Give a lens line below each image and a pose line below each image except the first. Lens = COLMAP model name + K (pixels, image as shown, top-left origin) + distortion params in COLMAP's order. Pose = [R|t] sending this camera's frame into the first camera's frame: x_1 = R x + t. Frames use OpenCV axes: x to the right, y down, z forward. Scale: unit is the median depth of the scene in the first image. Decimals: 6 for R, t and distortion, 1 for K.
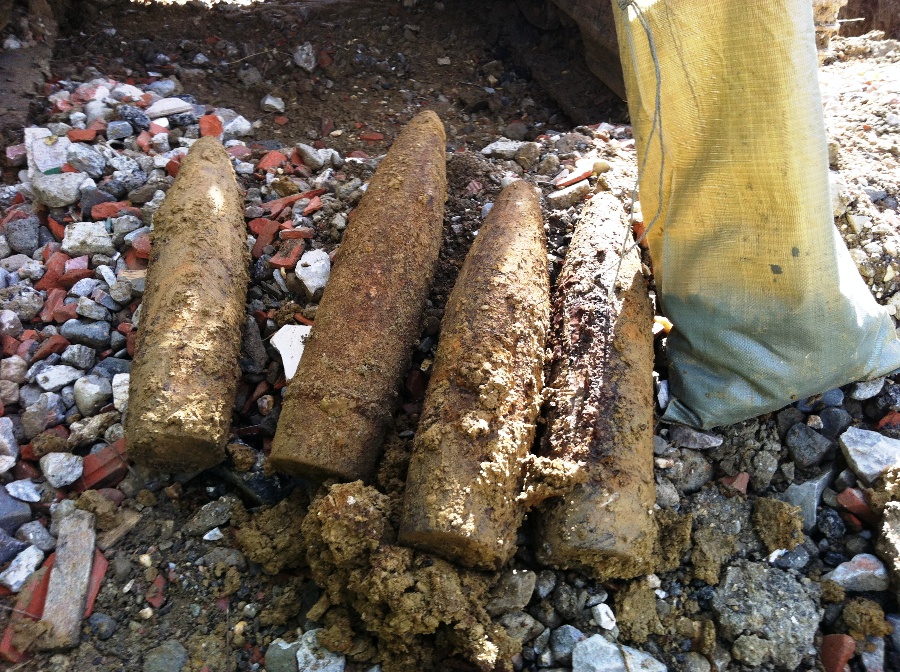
lens RADIAL K [[903.4, 0, 395.6], [0, 903.4, 336.7], [0, 0, 1]] dist [0.005407, -0.029151]
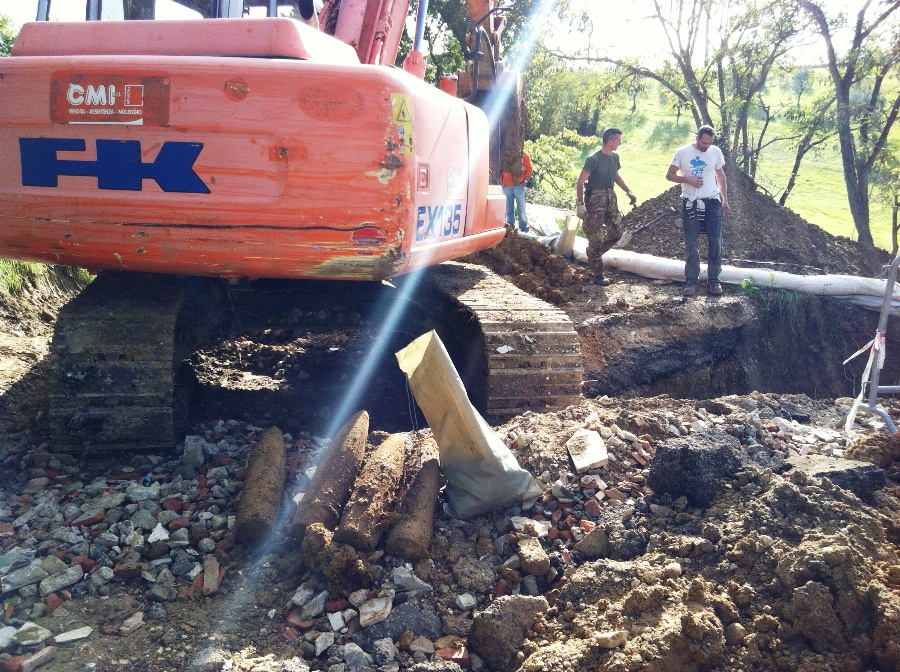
lens RADIAL K [[903.4, 0, 395.6], [0, 903.4, 336.7], [0, 0, 1]] dist [0.005407, -0.029151]
pose [[0.998719, -0.021305, -0.045892, 0.289186], [-0.000684, 0.901257, -0.433284, 0.754619], [0.050591, 0.432760, 0.900088, -1.550757]]
